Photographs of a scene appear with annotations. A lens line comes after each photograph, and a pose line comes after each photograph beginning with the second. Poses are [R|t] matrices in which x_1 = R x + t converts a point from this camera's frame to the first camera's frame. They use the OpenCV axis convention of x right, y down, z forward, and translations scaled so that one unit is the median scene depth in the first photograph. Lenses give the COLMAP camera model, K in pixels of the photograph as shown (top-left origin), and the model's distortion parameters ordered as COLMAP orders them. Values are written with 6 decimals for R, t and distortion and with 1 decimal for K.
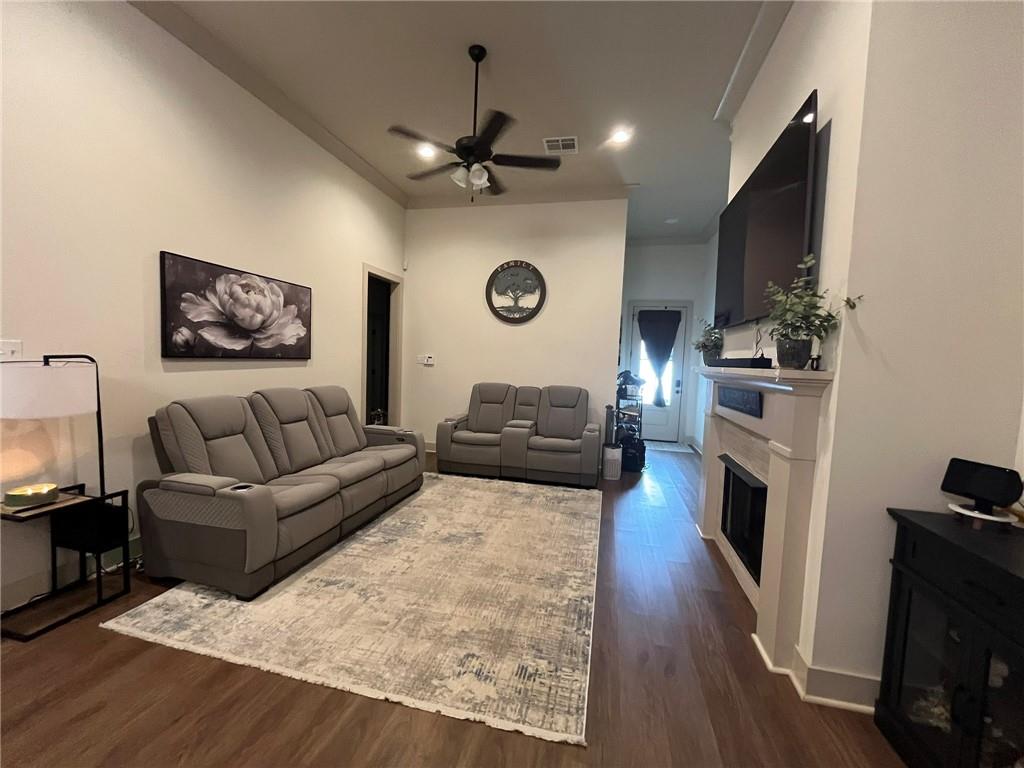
lens RADIAL K [[416.9, 0, 511.0], [0, 416.9, 385.4], [0, 0, 1]] dist [-0.004444, -0.001247]
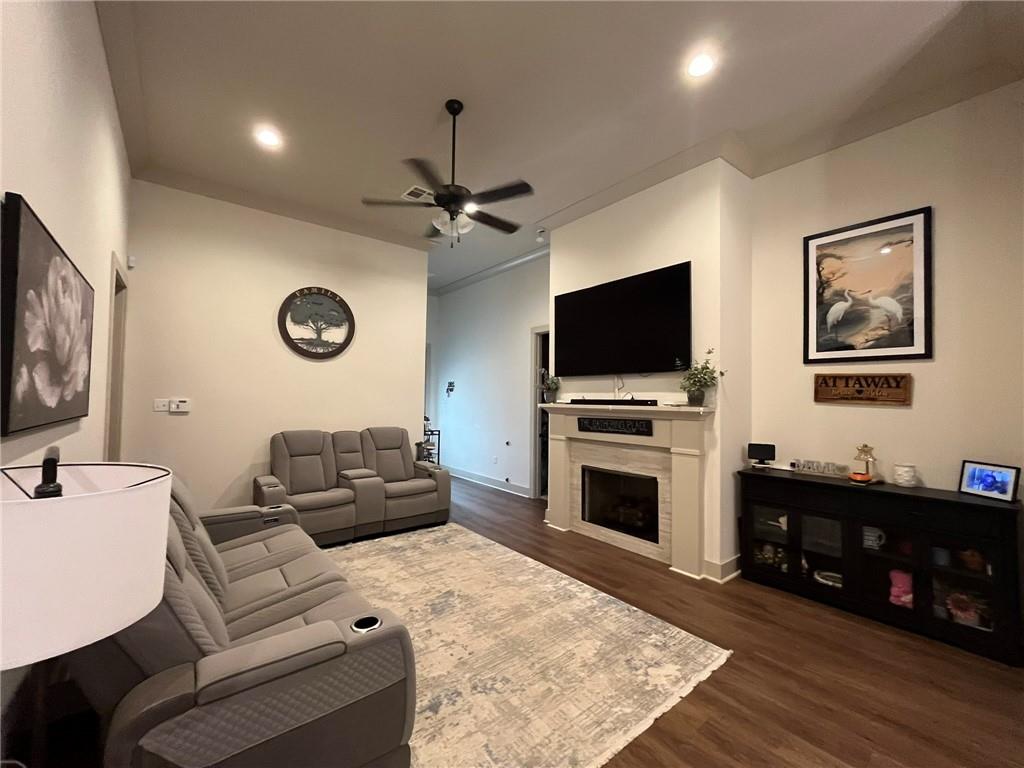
lens RADIAL K [[416.9, 0, 509.5], [0, 416.9, 384.4], [0, 0, 1]] dist [-0.004444, -0.001247]
pose [[0.619060, -0.003090, 0.785338, -0.578185], [0.060839, 0.997176, -0.044034, -0.047572], [-0.782984, 0.075039, 0.617499, 0.225299]]
